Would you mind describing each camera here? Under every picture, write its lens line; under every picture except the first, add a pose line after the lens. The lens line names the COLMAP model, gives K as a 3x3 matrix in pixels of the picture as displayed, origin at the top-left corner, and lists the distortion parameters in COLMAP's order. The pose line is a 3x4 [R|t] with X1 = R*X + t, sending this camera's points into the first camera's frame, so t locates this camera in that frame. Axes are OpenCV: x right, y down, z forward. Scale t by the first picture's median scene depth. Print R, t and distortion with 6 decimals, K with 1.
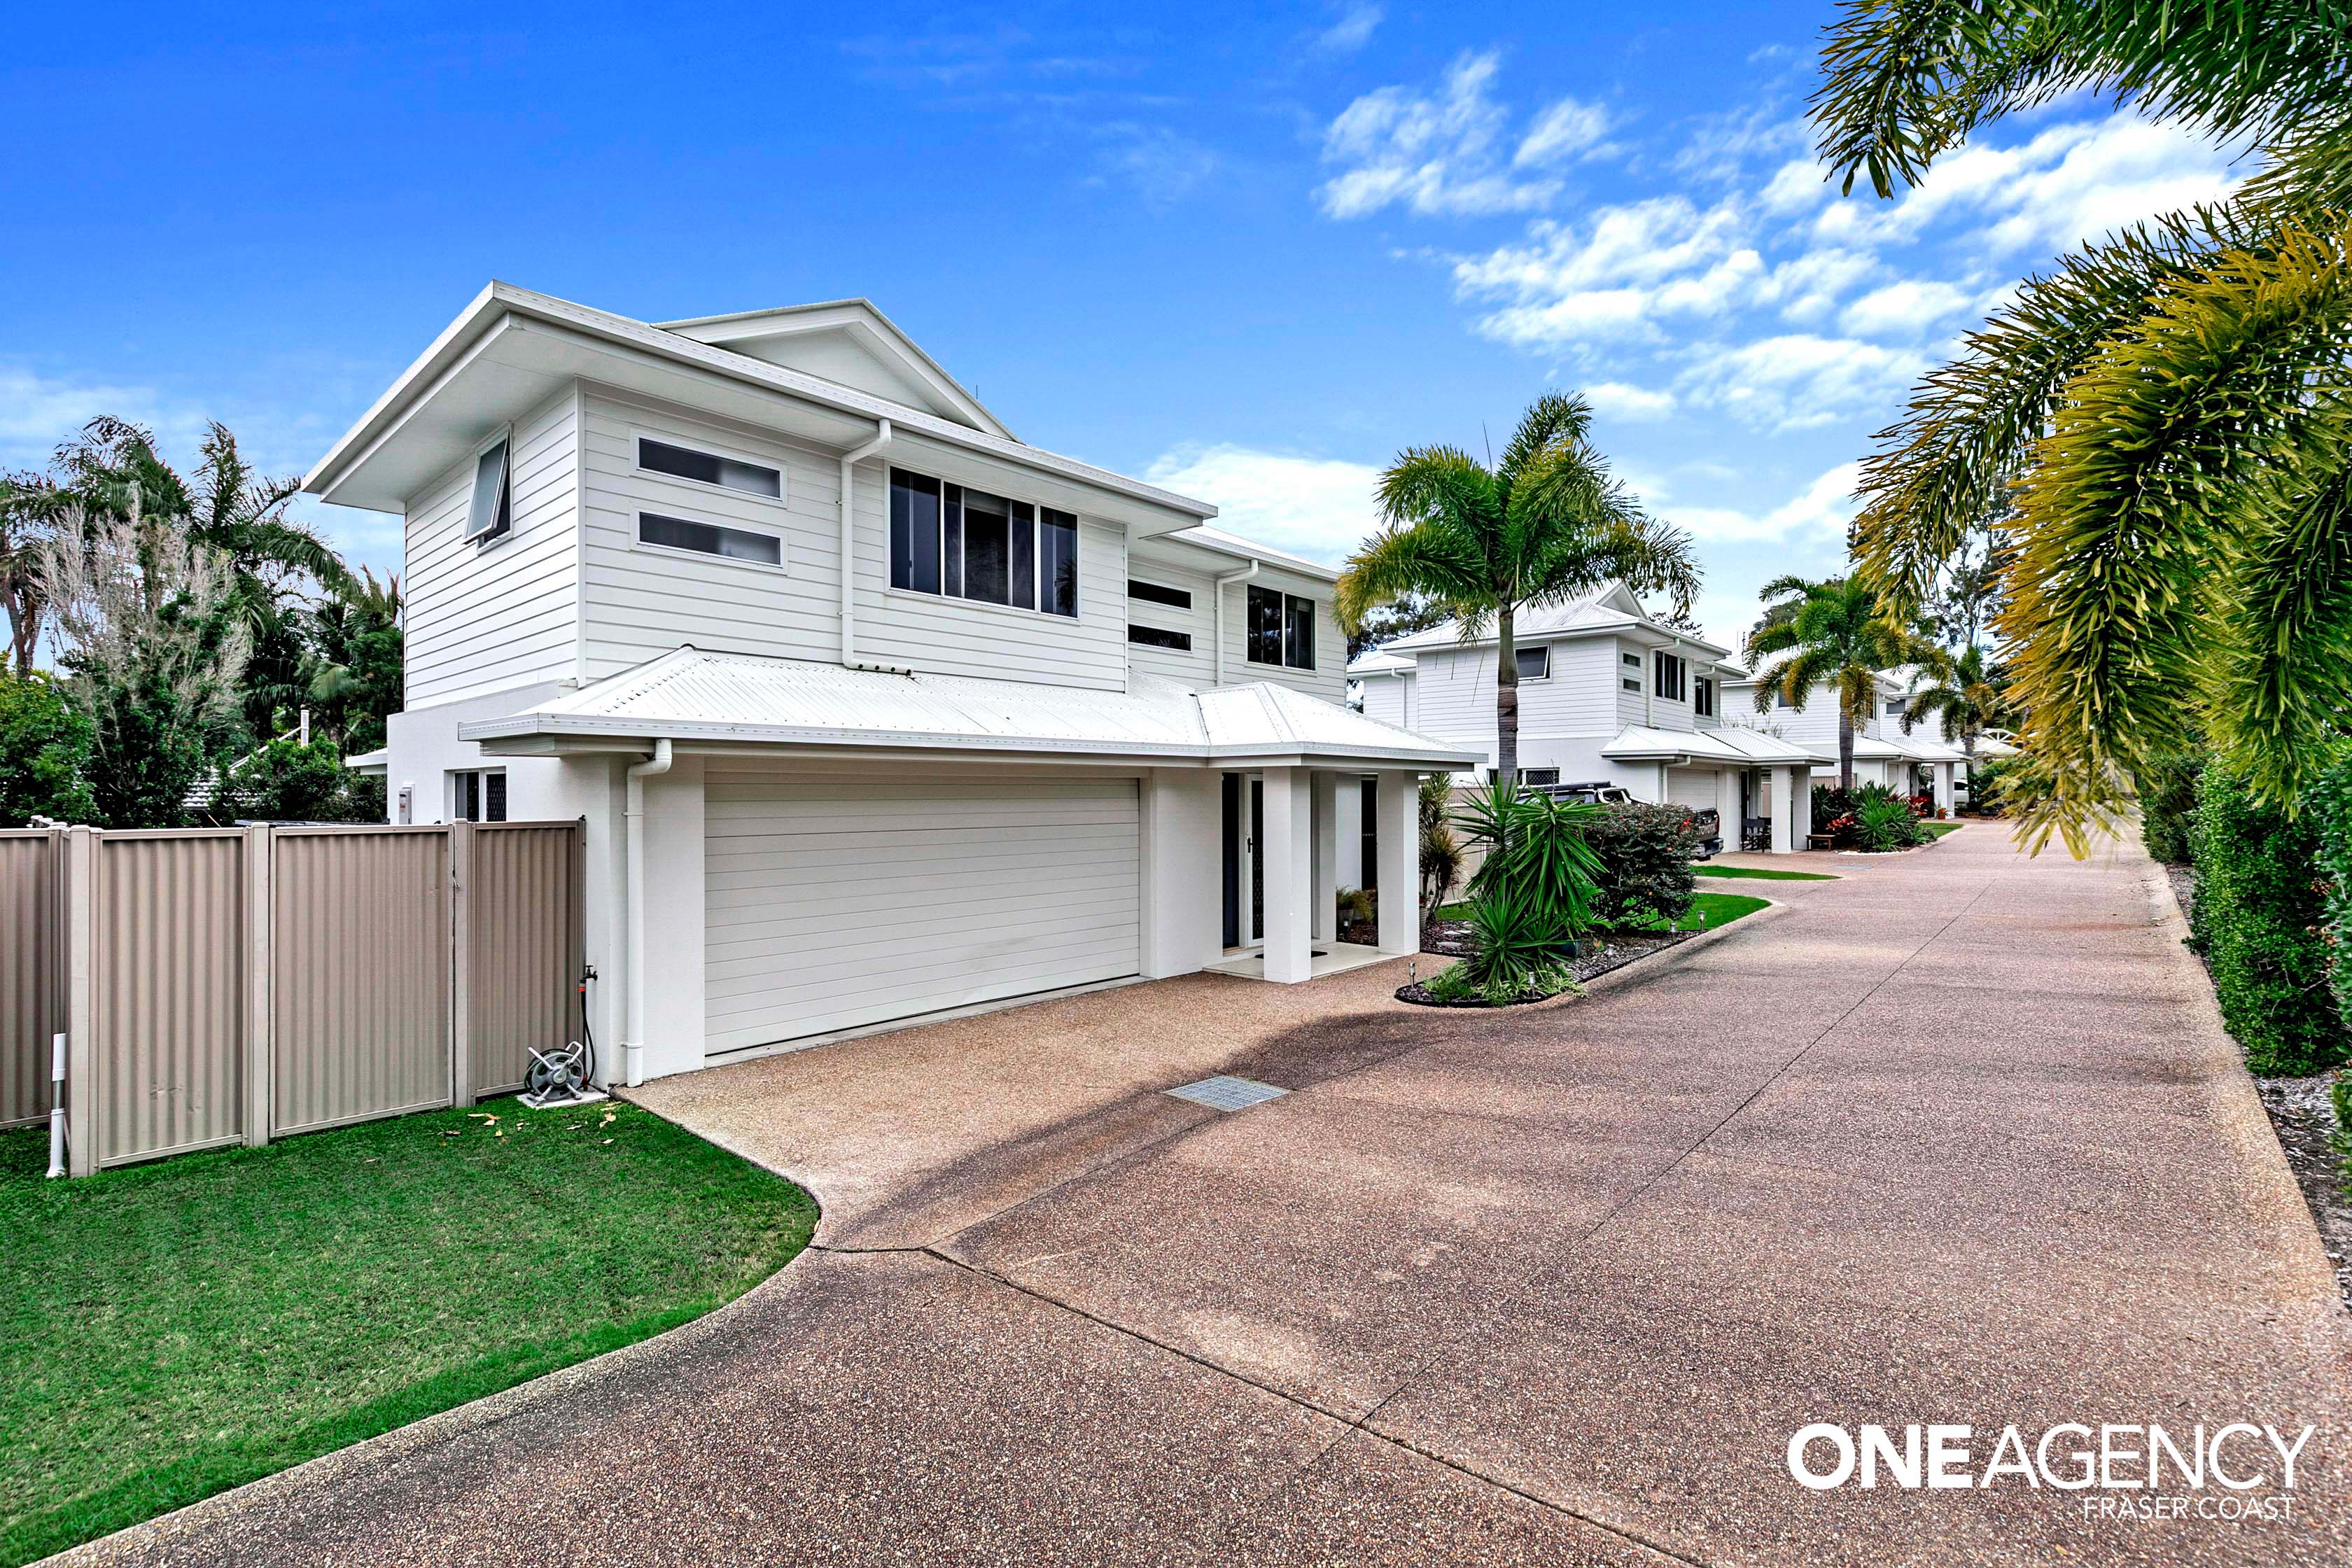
lens RADIAL K [[1056.3, 0, 1181.6], [0, 1056.3, 785.0], [0, 0, 1]] dist [0.004974, -0.000545]
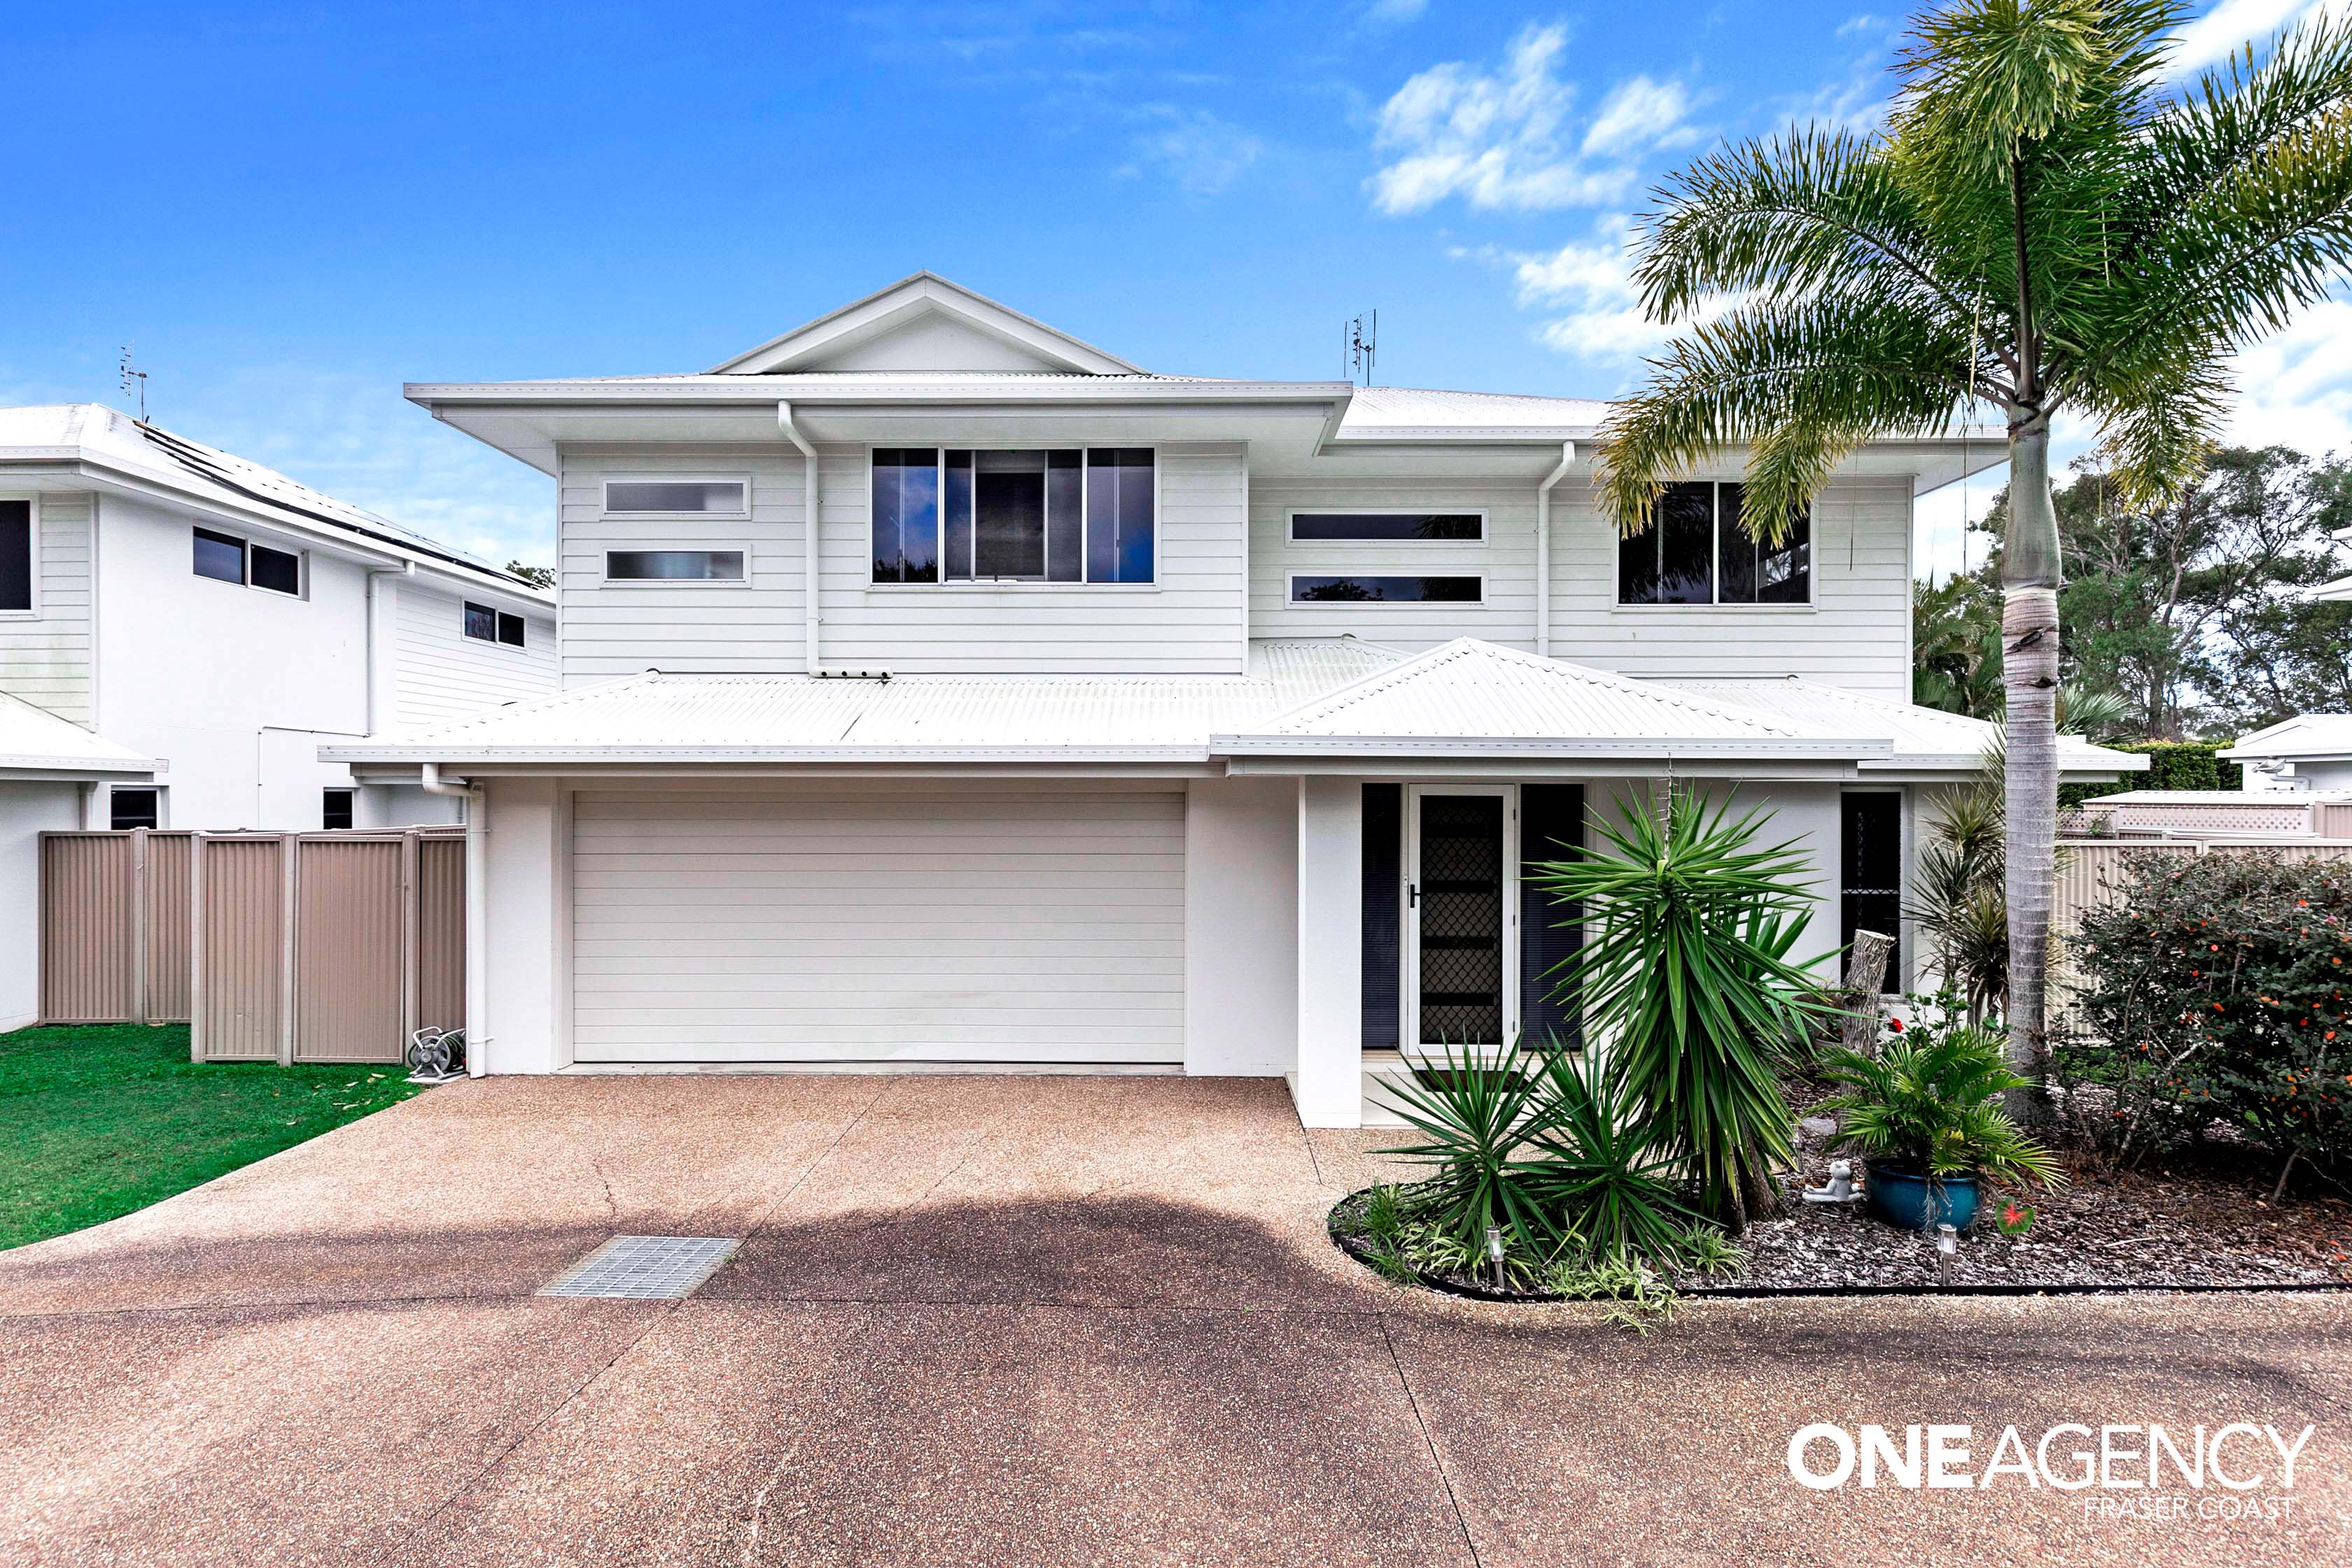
lens RADIAL K [[1056.3, 0, 1176.9], [0, 1056.3, 796.4], [0, 0, 1]] dist [0.004974, -0.000545]
pose [[0.660826, 0.005558, -0.750518, 0.583035], [0.002209, 0.999954, 0.009350, -0.012512], [0.750536, -0.007837, 0.660784, 0.606457]]
